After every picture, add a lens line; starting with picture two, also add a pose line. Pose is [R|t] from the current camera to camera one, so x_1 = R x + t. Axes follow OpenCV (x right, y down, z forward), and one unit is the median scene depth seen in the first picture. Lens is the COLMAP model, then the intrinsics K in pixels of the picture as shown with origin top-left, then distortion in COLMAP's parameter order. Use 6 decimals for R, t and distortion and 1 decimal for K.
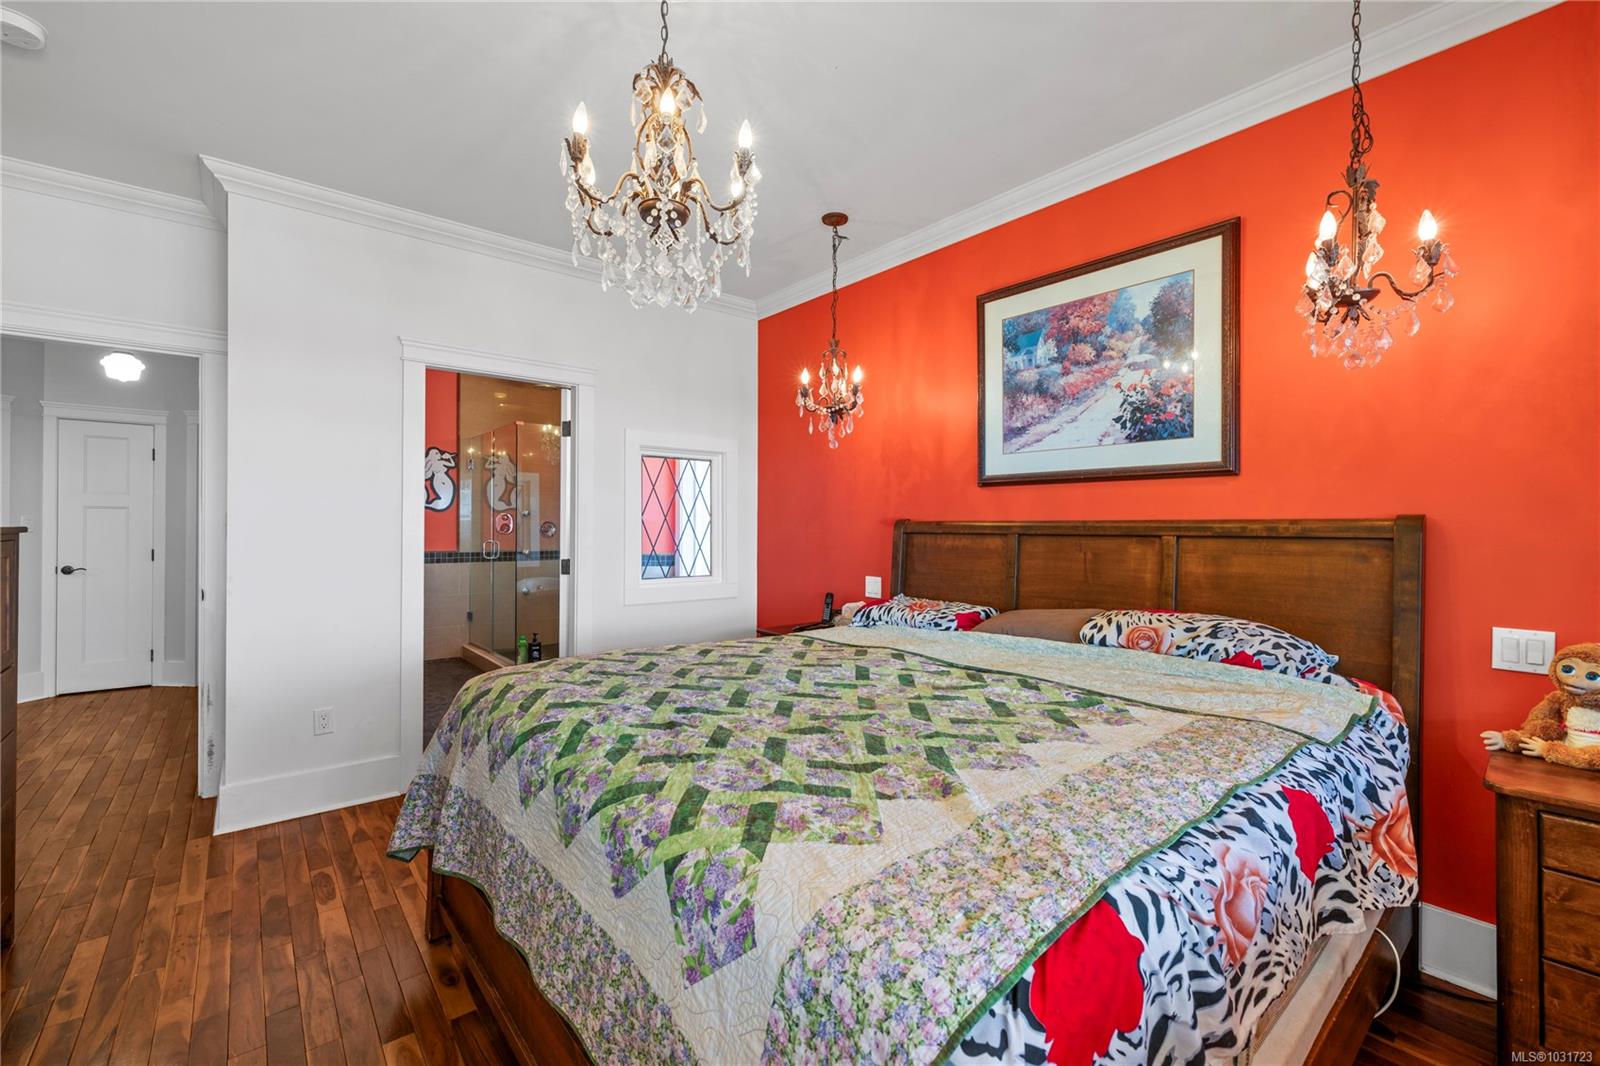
lens RADIAL K [[686.2, 0, 806.9], [0, 686.2, 526.8], [0, 0, 1]] dist [0.003957, -0.000337]
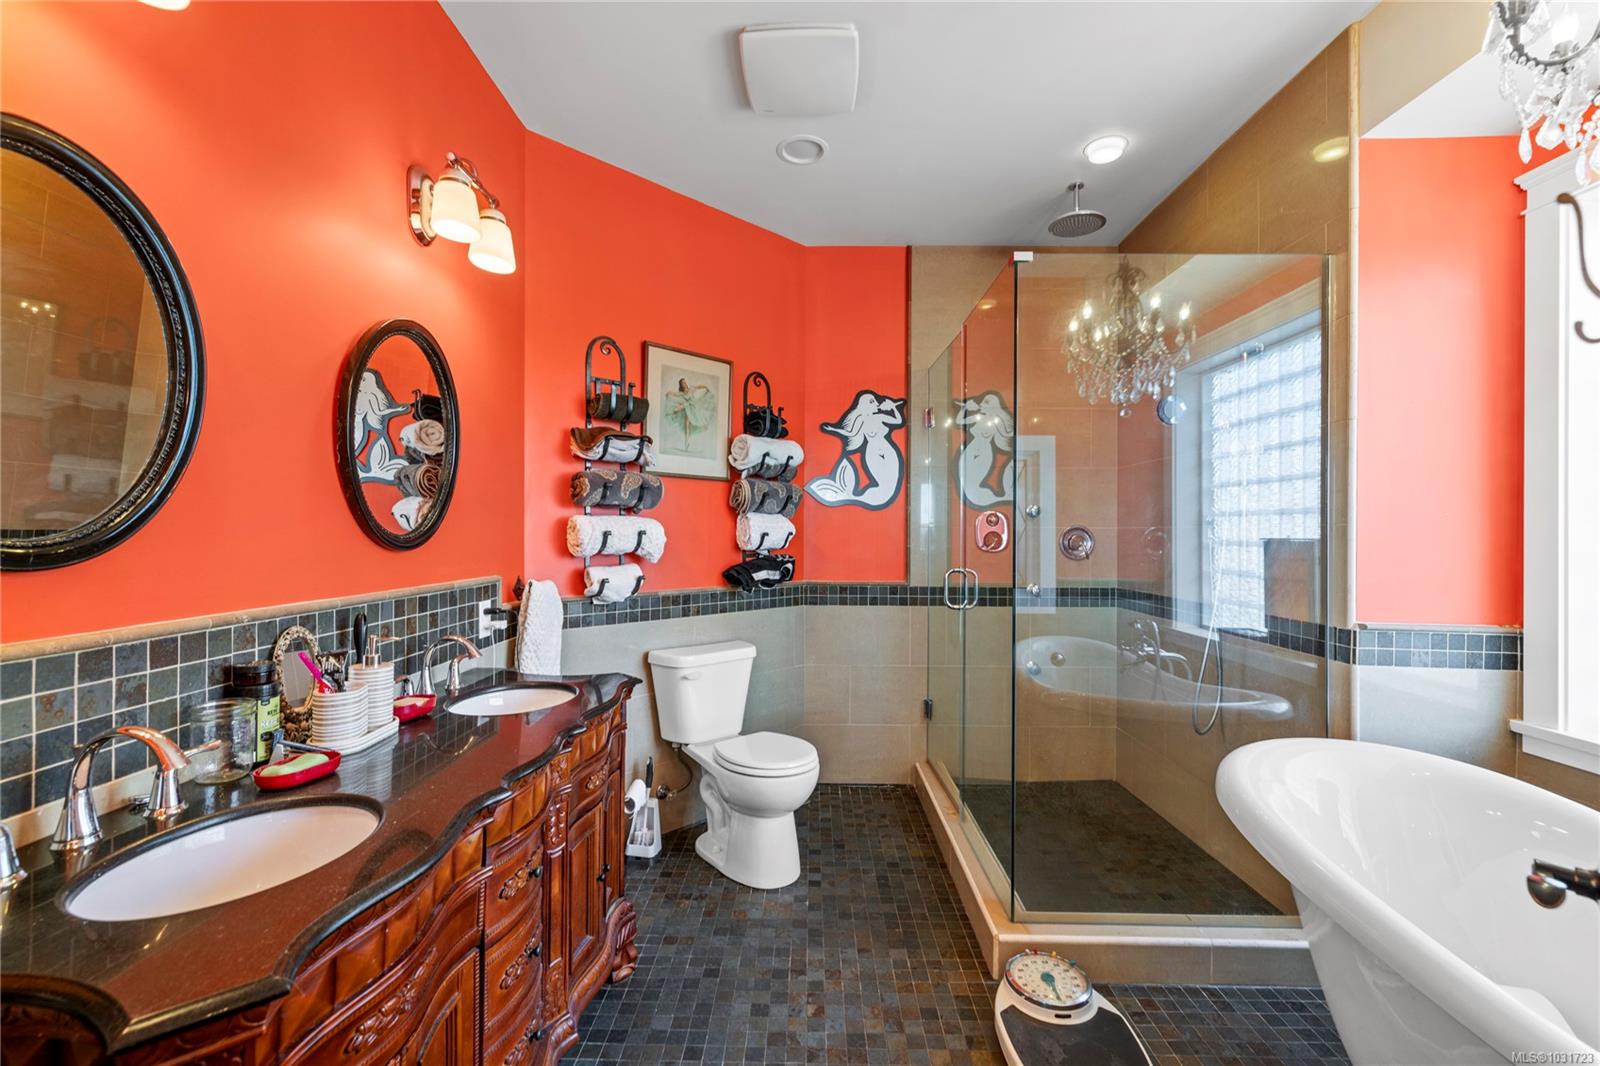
lens RADIAL K [[686.2, 0, 800.5], [0, 686.2, 535.3], [0, 0, 1]] dist [0.003957, -0.000337]
pose [[0.758943, -0.000305, -0.651157, -0.346810], [-0.002879, 0.999989, -0.003824, 0.000402], [0.651151, 0.004777, 0.758933, 0.835751]]
